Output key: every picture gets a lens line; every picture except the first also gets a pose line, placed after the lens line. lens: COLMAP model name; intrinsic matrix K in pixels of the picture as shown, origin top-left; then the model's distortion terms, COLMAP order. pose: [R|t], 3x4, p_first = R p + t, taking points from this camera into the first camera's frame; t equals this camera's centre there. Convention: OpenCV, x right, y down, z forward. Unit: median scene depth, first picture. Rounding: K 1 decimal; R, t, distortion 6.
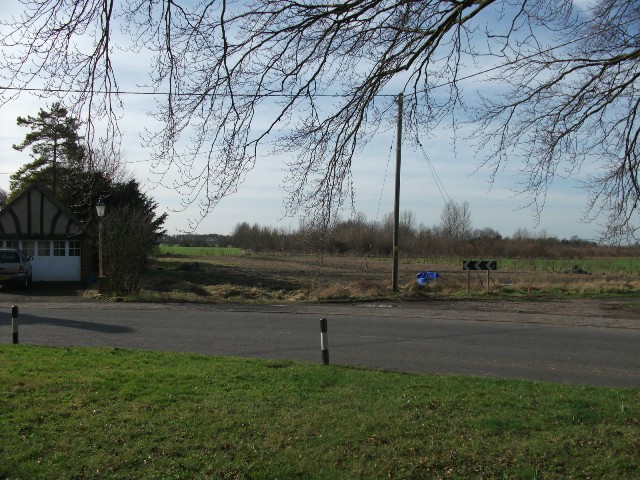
lens RADIAL K [[609.6, 0, 320.0], [0, 609.6, 240.0], [0, 0, 1]] dist [-0.140690, 0.079938]
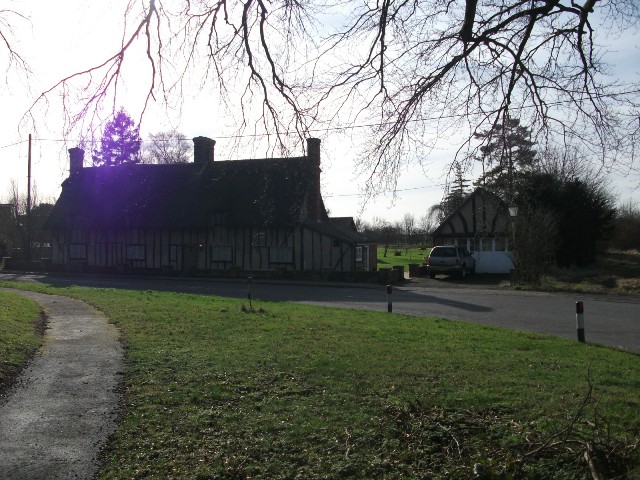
lens RADIAL K [[609.6, 0, 320.0], [0, 609.6, 240.0], [0, 0, 1]] dist [-0.140690, 0.079938]
pose [[0.677460, -0.018500, -0.735327, 0.185882], [0.022983, 0.999728, -0.003977, 0.001515], [0.735201, -0.014206, 0.677700, -0.047786]]
